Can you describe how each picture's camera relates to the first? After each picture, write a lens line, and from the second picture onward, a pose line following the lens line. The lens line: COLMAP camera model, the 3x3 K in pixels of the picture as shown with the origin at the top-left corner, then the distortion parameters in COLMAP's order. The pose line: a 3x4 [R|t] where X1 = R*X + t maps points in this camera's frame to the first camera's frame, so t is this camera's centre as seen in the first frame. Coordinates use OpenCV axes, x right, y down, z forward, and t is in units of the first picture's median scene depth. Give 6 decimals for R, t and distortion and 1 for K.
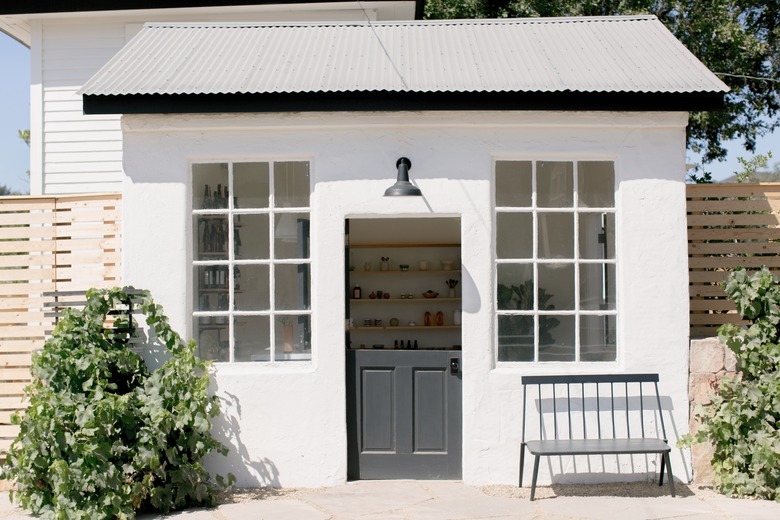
lens RADIAL K [[1117.6, 0, 389.6], [0, 1117.6, 260.6], [0, 0, 1]] dist [-0.009299, 0.000000]
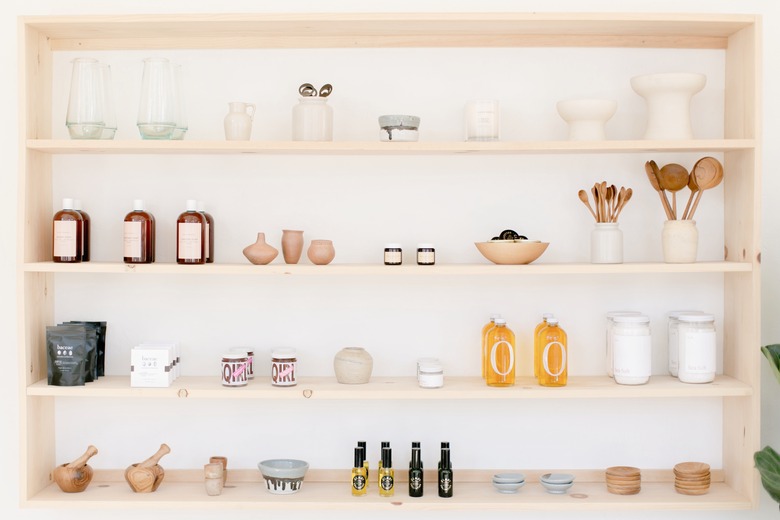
lens RADIAL K [[1117.6, 0, 390.4], [0, 1117.6, 260.0], [0, 0, 1]] dist [-0.009299, 0.000000]
pose [[0.999910, 0.009841, -0.009168, 0.013661], [-0.009636, 0.999710, 0.022059, 0.027914], [0.009383, -0.021969, 0.999715, 0.770410]]
